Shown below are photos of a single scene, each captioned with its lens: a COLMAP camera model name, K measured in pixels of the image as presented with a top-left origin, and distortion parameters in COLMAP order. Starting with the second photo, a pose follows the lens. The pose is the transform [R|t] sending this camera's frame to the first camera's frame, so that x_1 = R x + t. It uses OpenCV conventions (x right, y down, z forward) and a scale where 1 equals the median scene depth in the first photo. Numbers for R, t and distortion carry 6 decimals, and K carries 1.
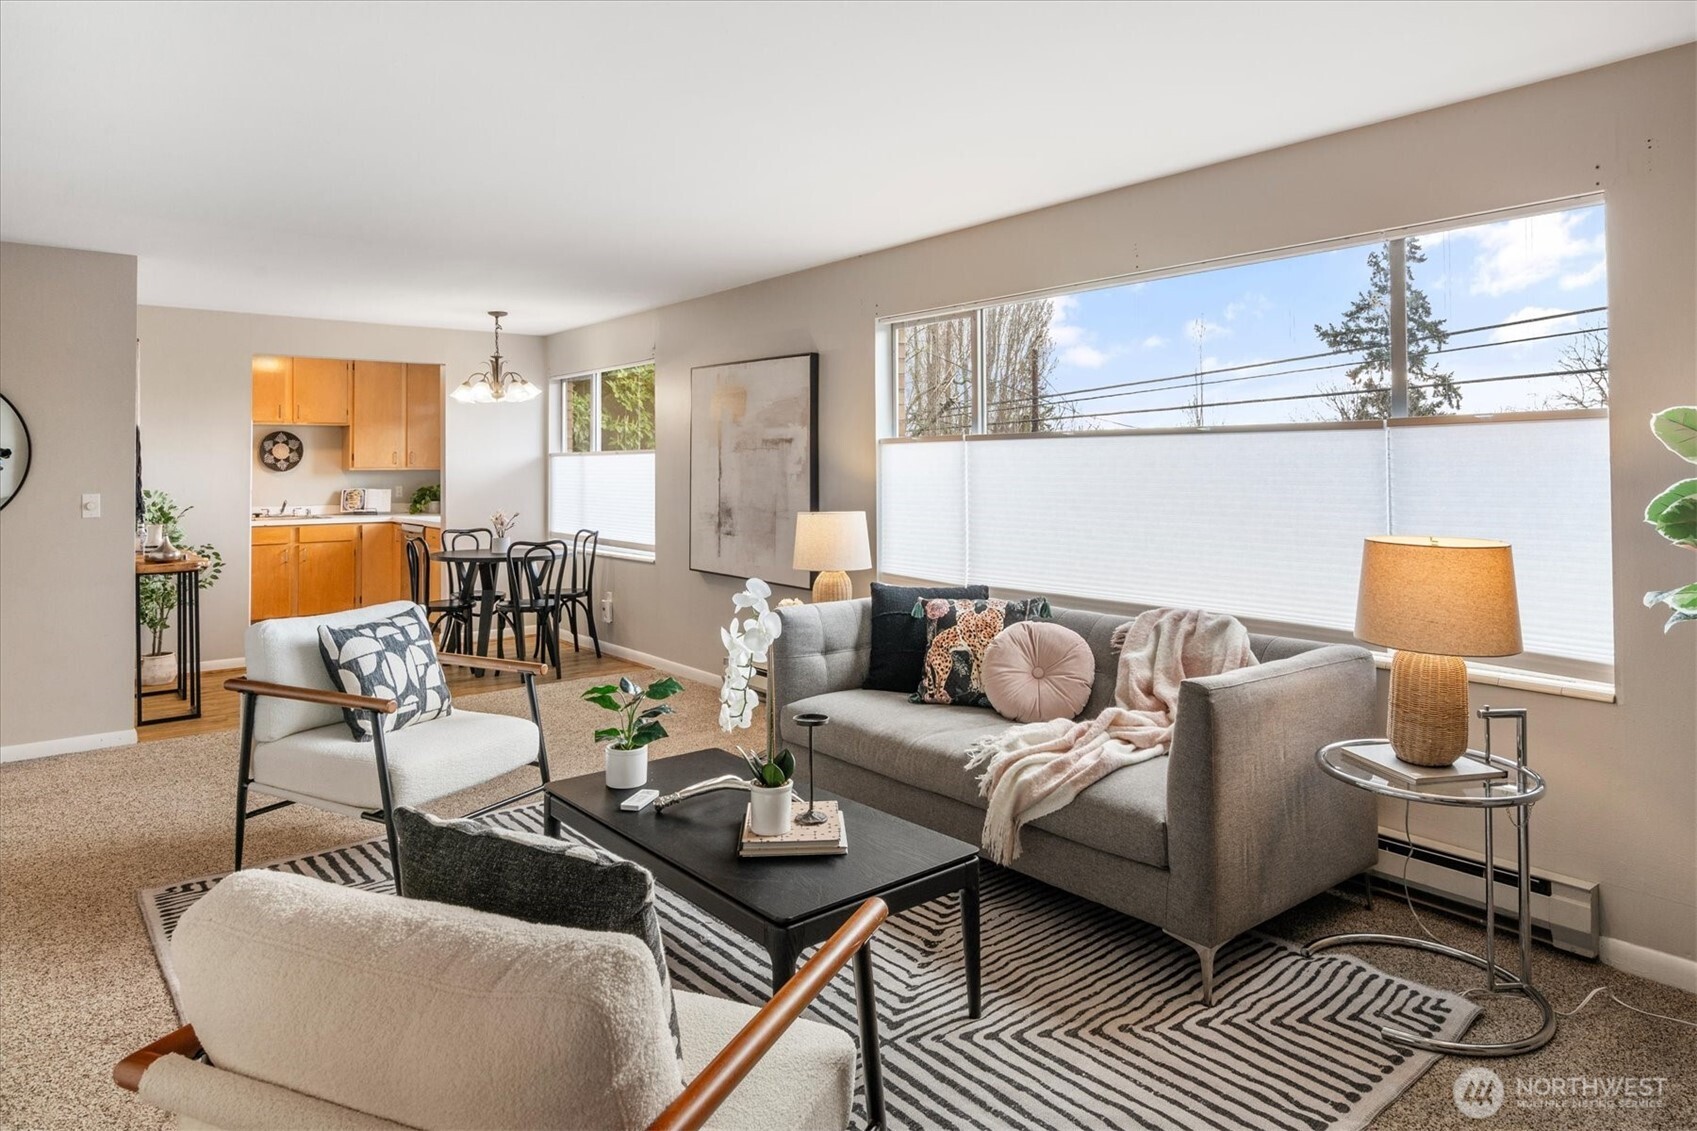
lens RADIAL K [[1007.3, 0, 847.0], [0, 1007.3, 453.3], [0, 0, 1]] dist [-0.026266, 0.000733]
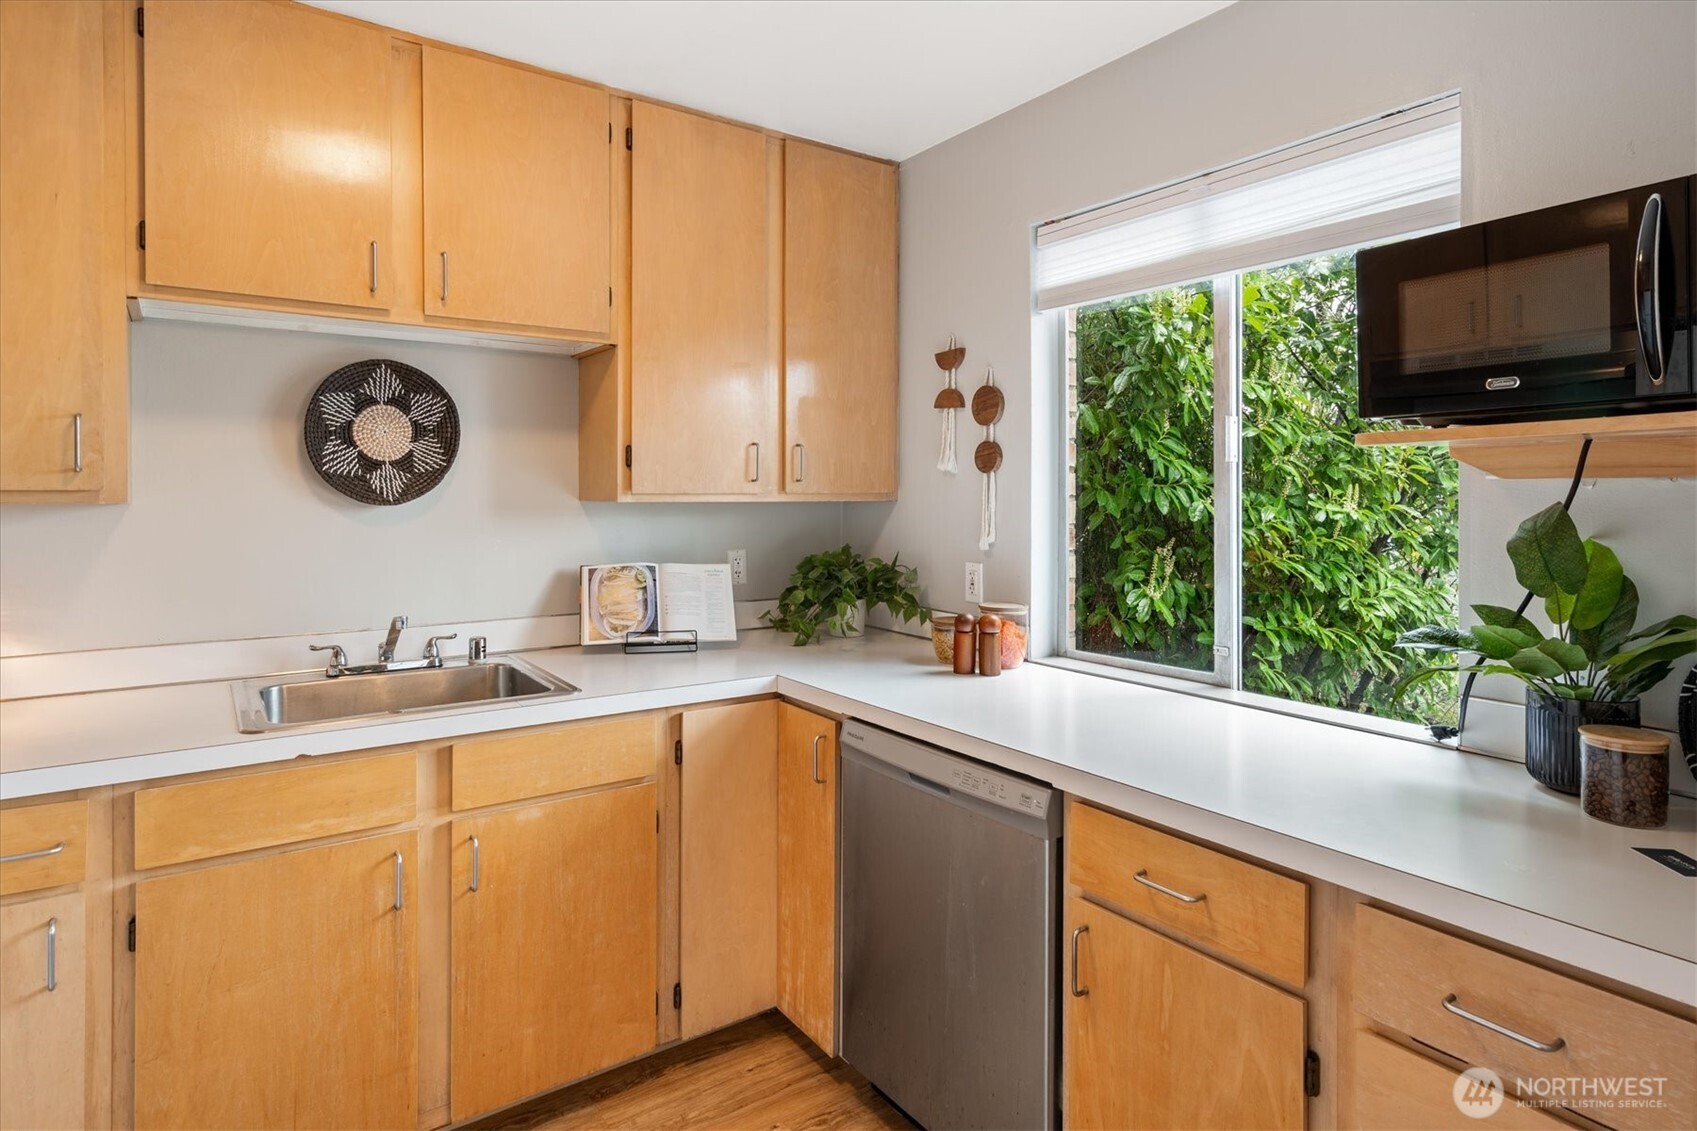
lens RADIAL K [[908.9, 0, 837.6], [0, 908.9, 500.7], [0, 0, 1]] dist [0.000984, 0.001765]
pose [[0.997067, 0.005499, -0.076333, -0.417761], [-0.004029, 0.999804, 0.019406, 0.011424], [0.076424, -0.019042, 0.996894, 0.751169]]
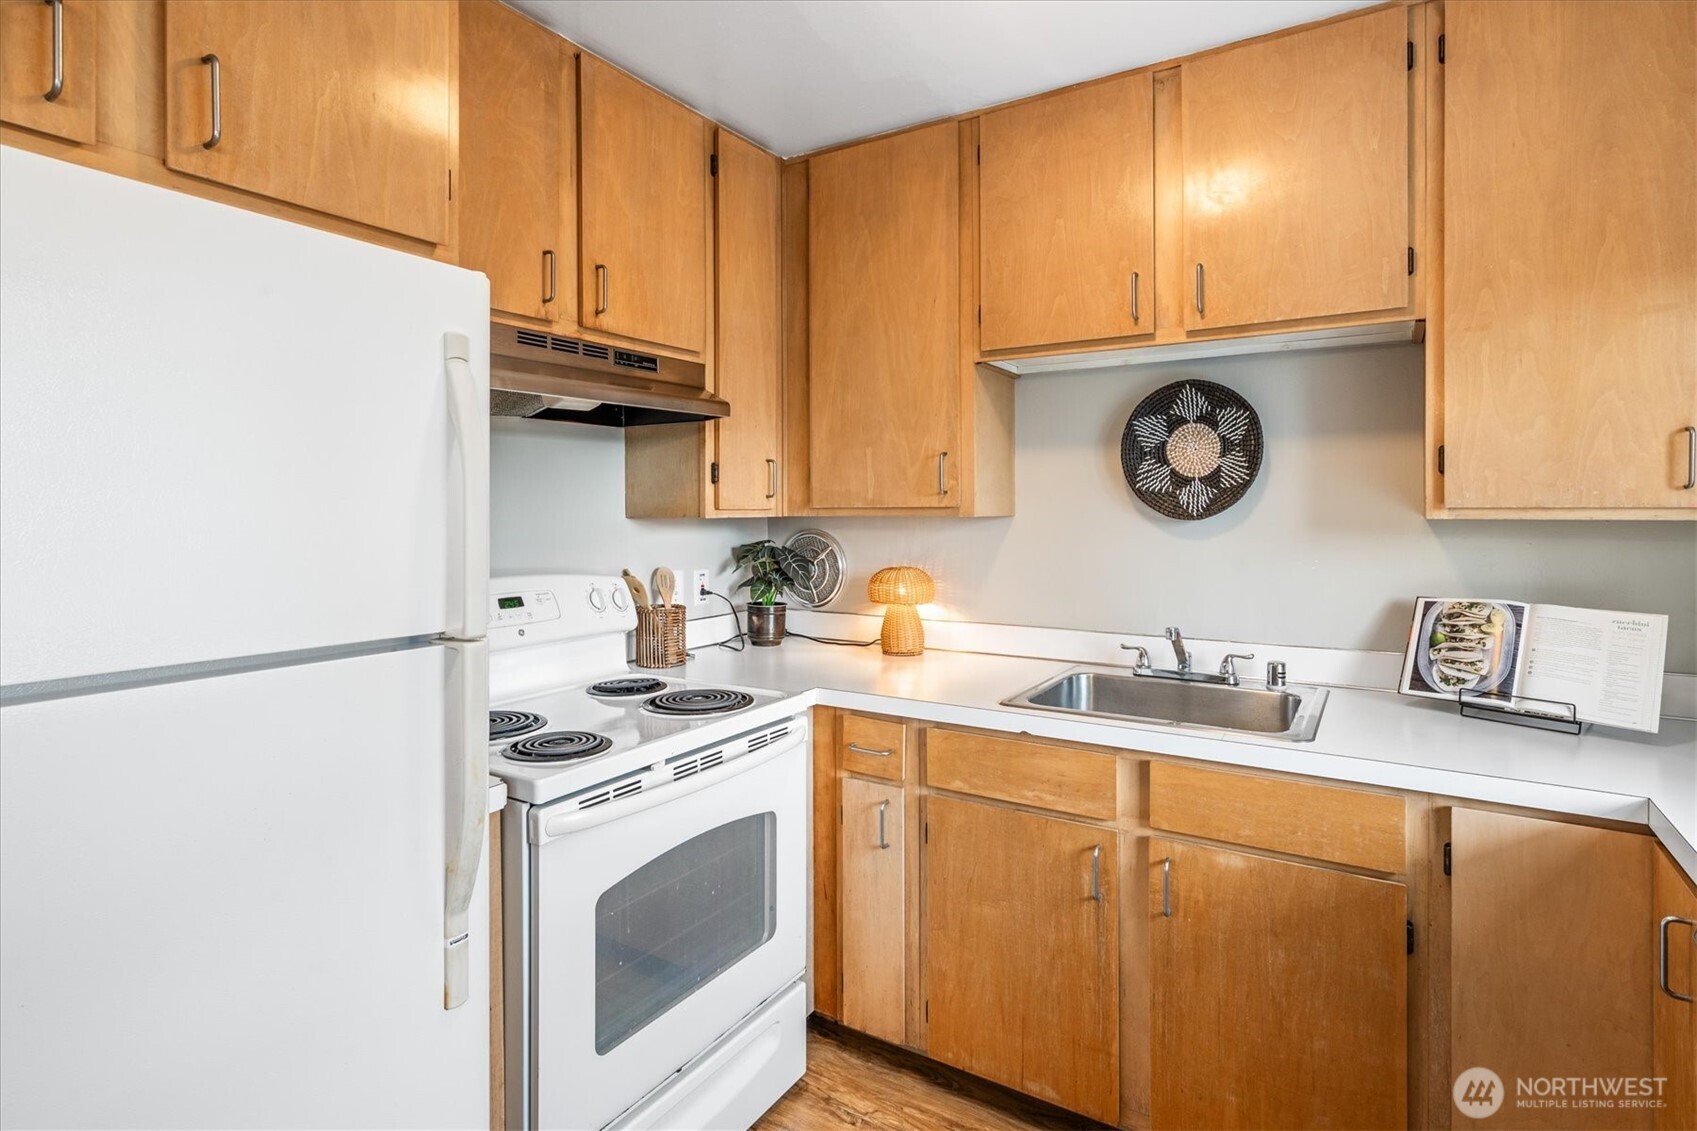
lens RADIAL K [[867.7, 0, 868.2], [0, 867.7, 514.8], [0, 0, 1]] dist [0.002537, -0.000772]
pose [[0.331970, 0.009642, -0.943241, -0.357765], [0.012265, 0.999819, 0.014537, 0.011822], [0.943210, -0.016394, 0.331791, 0.822446]]
